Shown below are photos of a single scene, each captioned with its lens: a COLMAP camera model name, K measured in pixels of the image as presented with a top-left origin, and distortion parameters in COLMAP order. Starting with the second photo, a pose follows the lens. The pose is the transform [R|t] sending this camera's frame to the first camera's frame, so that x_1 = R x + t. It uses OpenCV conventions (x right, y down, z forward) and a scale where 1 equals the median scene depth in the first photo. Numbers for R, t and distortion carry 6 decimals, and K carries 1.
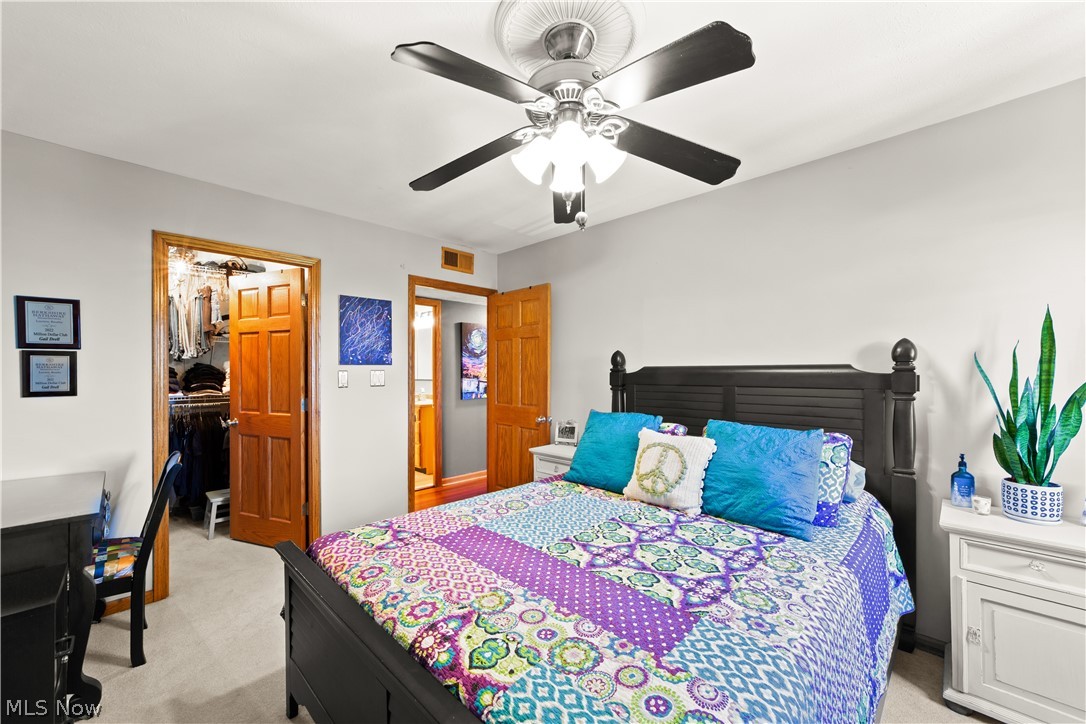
lens RADIAL K [[421.7, 0, 534.2], [0, 421.7, 372.4], [0, 0, 1]] dist [-0.023005, 0.010287]
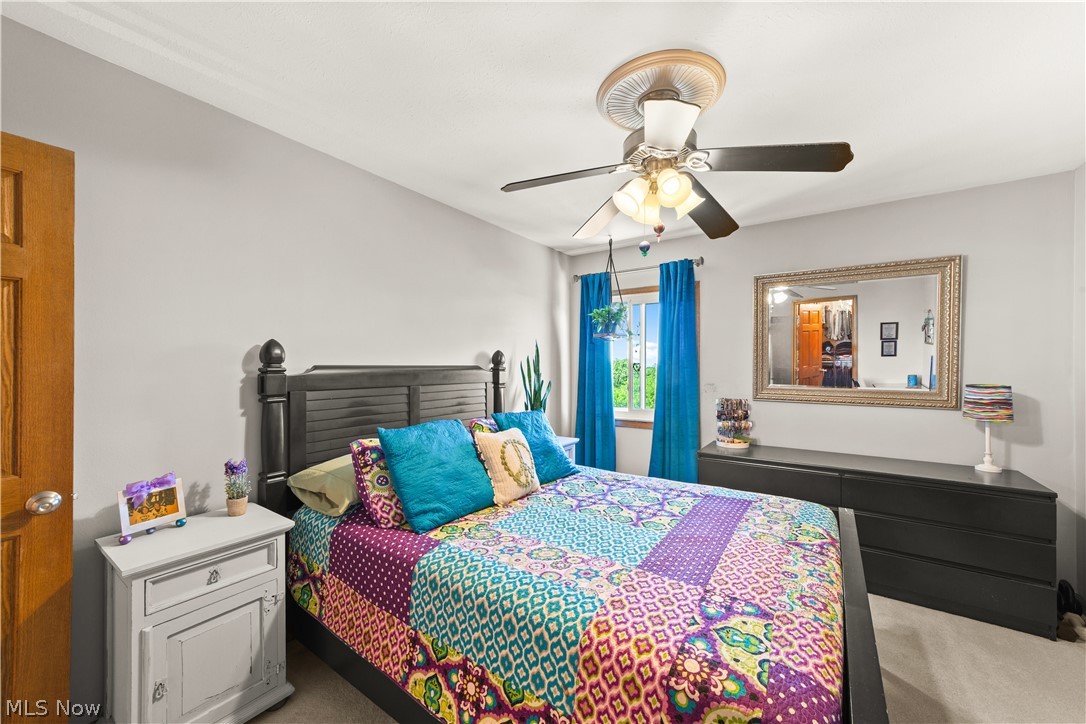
lens RADIAL K [[421.7, 0, 534.2], [0, 421.7, 372.4], [0, 0, 1]] dist [-0.023005, 0.010287]
pose [[-0.171018, -0.011907, 0.985196, -0.964902], [0.002065, 0.999920, 0.012443, -0.018608], [-0.985266, 0.004162, -0.170980, 1.448095]]
